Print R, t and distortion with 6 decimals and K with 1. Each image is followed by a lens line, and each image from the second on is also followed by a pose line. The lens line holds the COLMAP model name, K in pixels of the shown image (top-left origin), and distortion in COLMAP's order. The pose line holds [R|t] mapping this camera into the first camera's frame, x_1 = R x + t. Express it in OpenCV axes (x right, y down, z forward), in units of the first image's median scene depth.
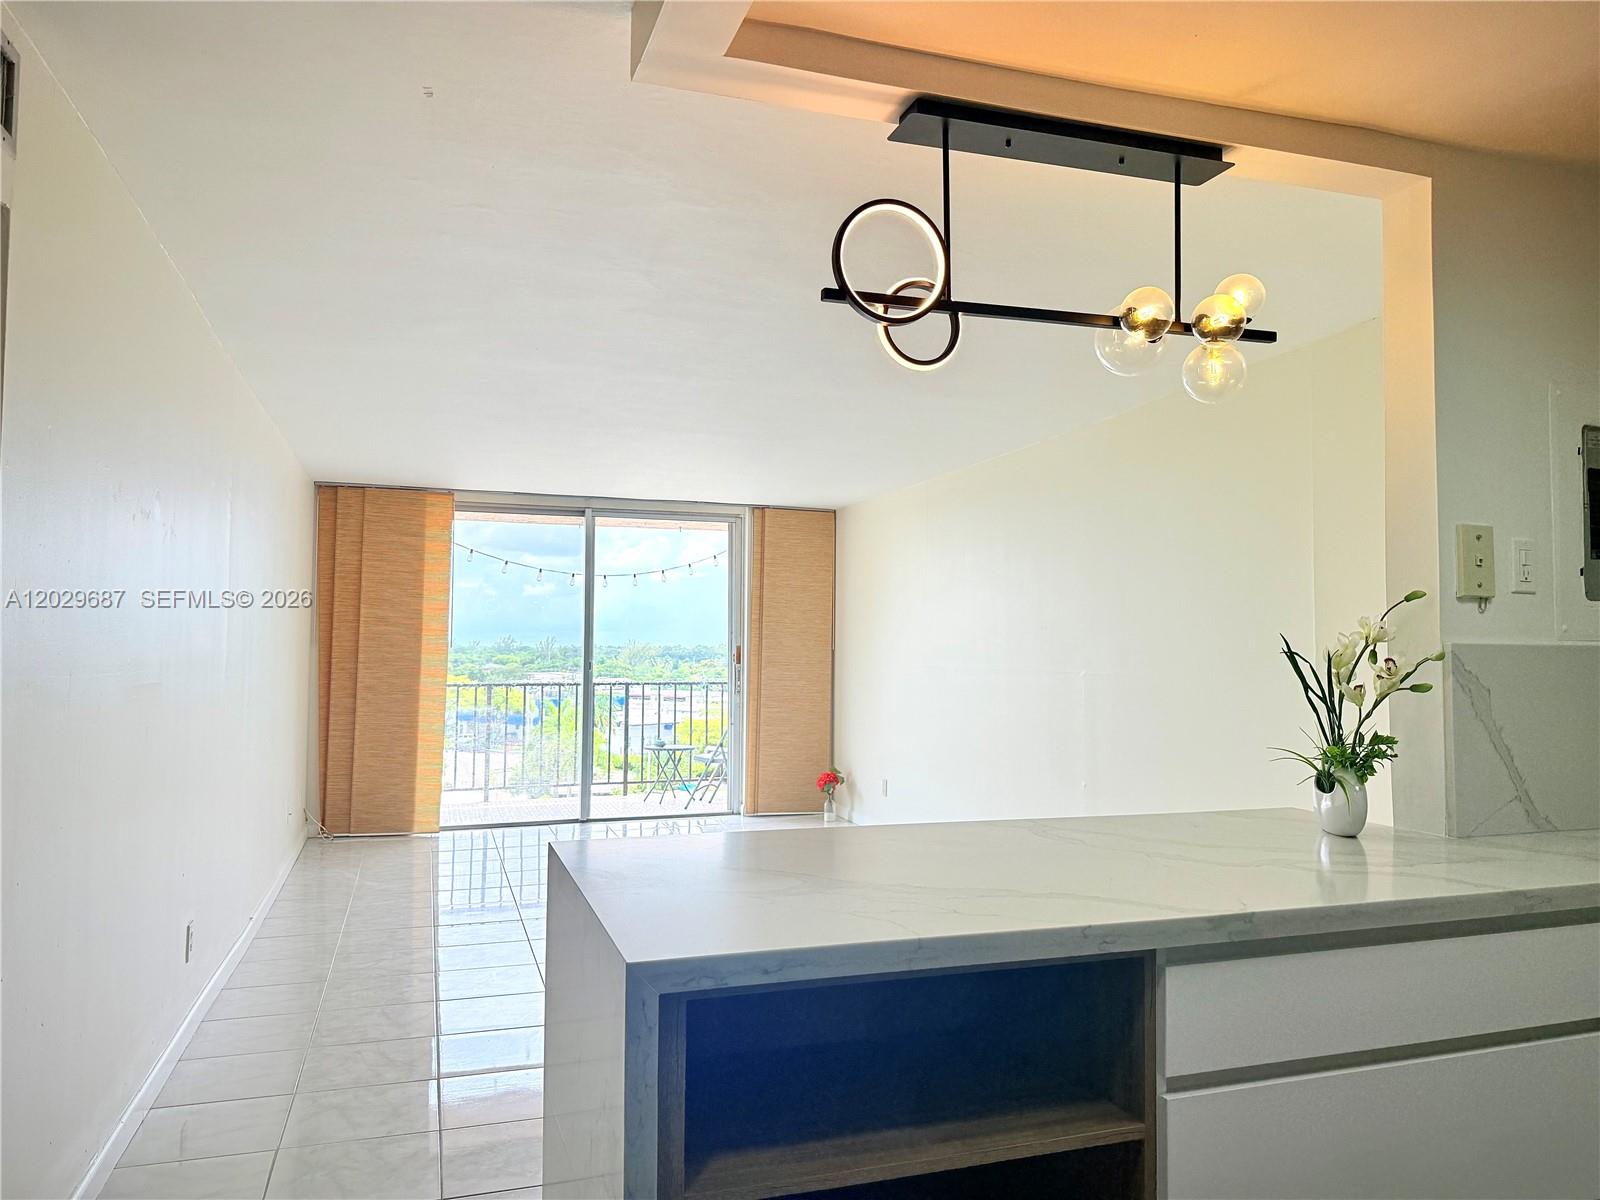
lens RADIAL K [[1125.2, 0, 809.8], [0, 1125.2, 595.1], [0, 0, 1]] dist [0.090812, -0.155143]
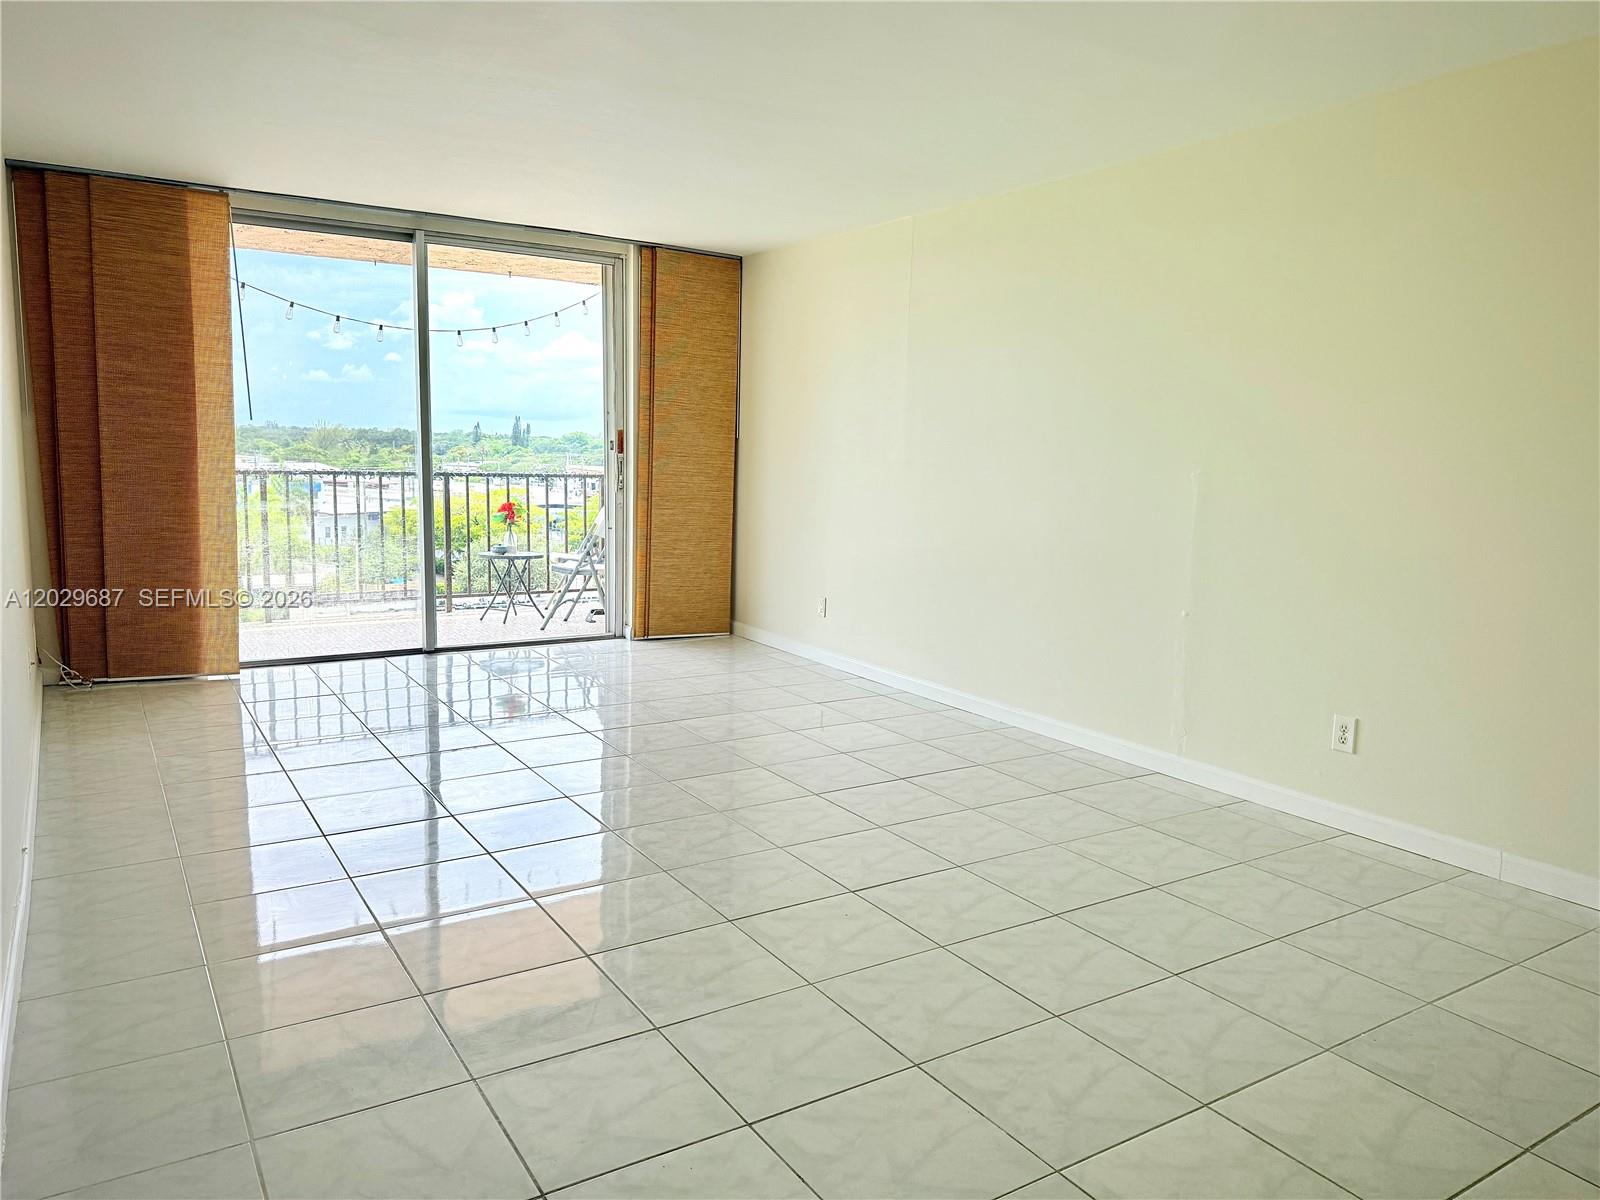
lens RADIAL K [[1120.1, 0, 767.5], [0, 1120.1, 613.0], [0, 0, 1]] dist [0.126276, -0.157607]
pose [[0.976779, -0.014450, 0.213761, -0.151804], [-0.028523, 0.980071, 0.196591, 0.014170], [-0.212342, -0.198123, 0.956900, 0.222433]]
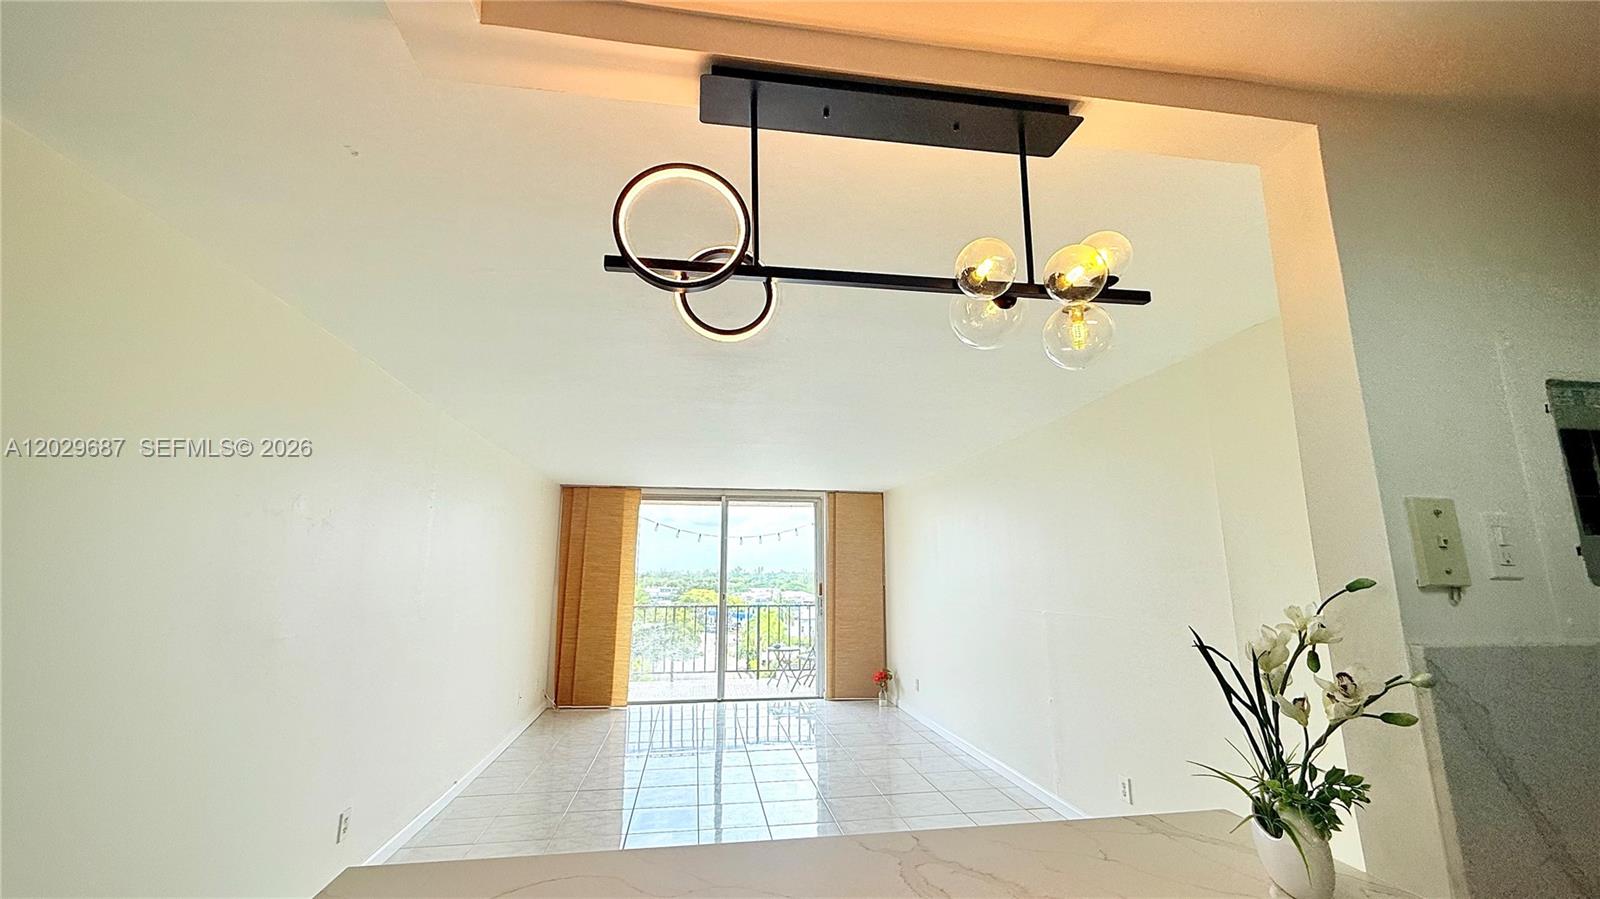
lens RADIAL K [[631.3, 0, 800.0], [0, 631.3, 449.5], [0, 0, 1]] dist [0.000394, 0.000145]
pose [[0.985184, -0.036800, -0.167506, 0.067368], [0.012162, 0.989239, -0.145802, -0.011219], [0.171069, 0.141604, 0.975030, 0.150315]]
